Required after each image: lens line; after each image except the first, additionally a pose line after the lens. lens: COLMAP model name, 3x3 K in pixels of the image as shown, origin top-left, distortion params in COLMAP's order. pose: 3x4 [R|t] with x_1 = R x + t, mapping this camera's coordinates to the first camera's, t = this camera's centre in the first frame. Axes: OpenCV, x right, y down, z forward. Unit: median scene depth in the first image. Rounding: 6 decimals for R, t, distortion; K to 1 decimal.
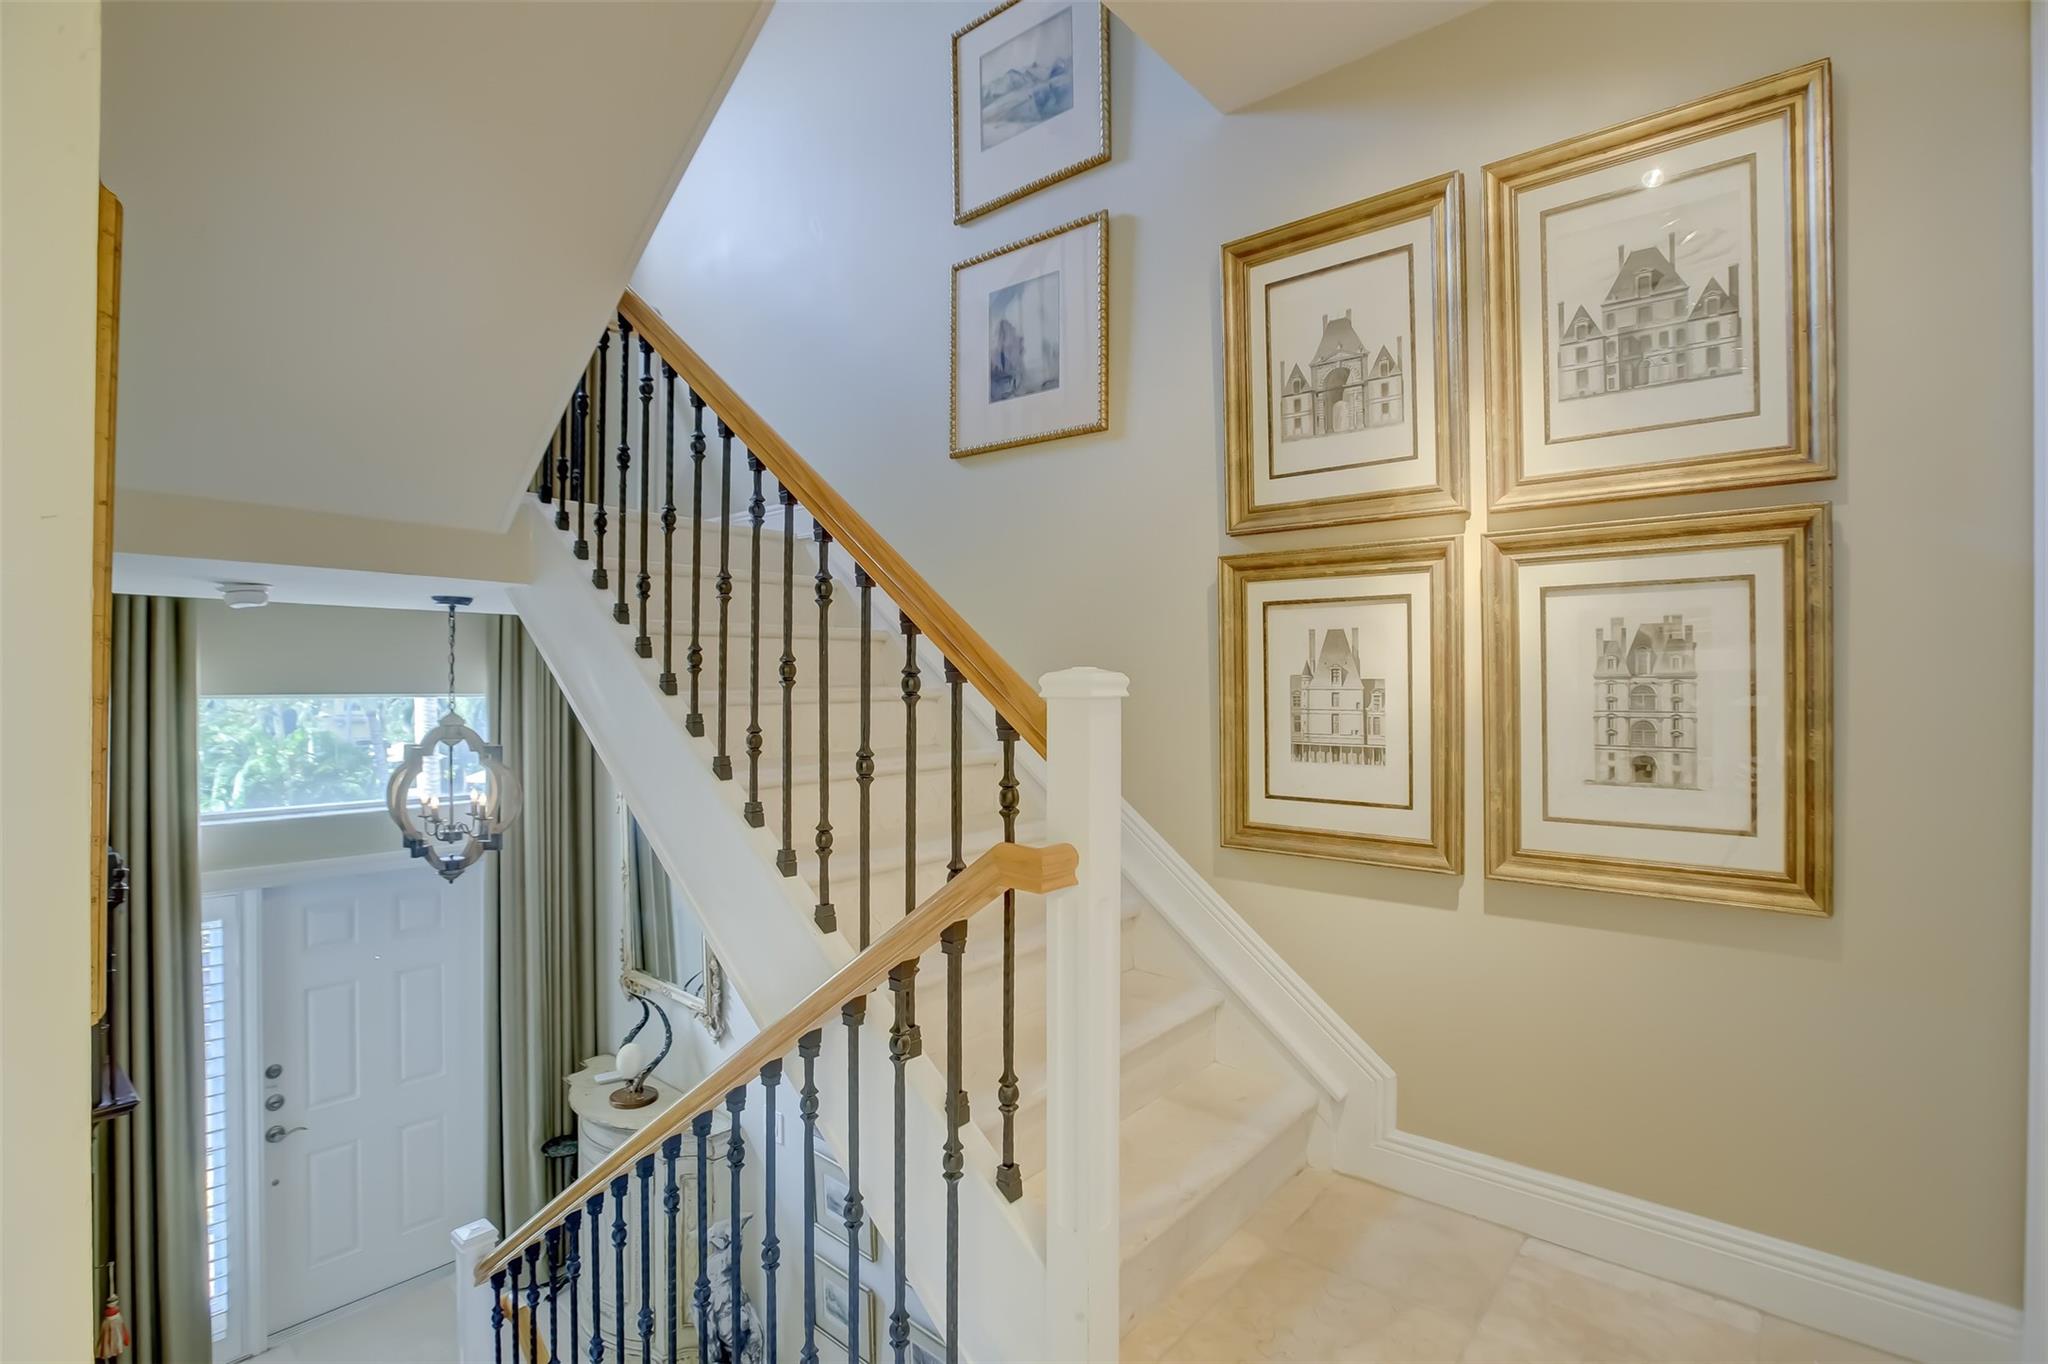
lens RADIAL K [[954.0, 0, 1030.3], [0, 954.0, 673.9], [0, 0, 1]] dist [-0.046949, 0.015340]
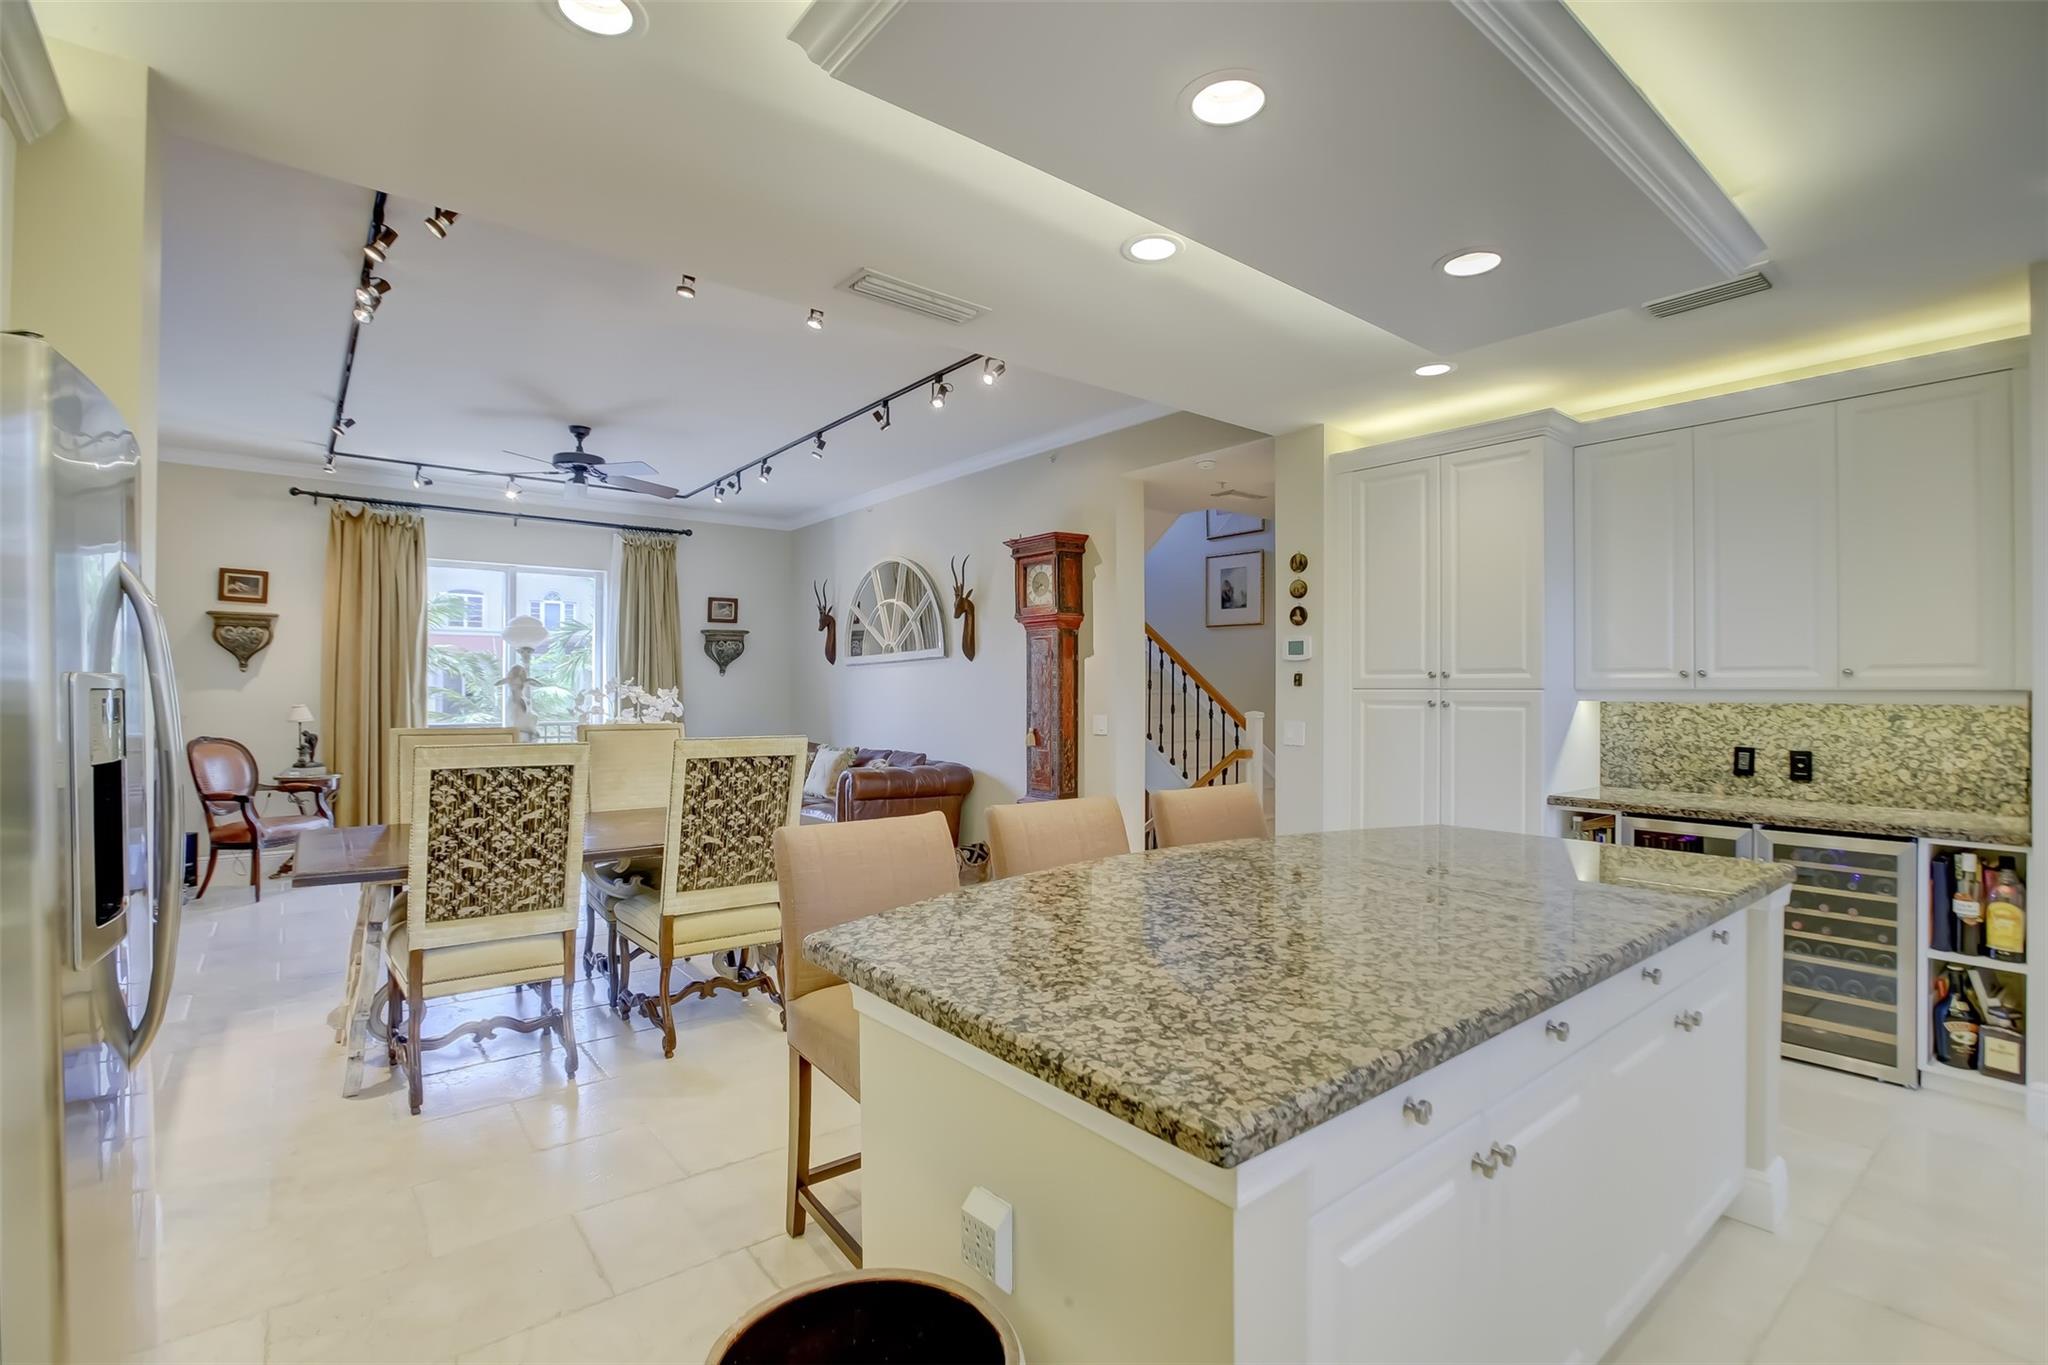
lens RADIAL K [[954.0, 0, 1038.6], [0, 954.0, 682.4], [0, 0, 1]] dist [-0.046949, 0.015340]
pose [[0.984225, -0.000706, -0.176919, -0.124000], [-0.000622, 0.999972, -0.007452, -0.089160], [0.176919, 0.007444, 0.984197, -2.987752]]
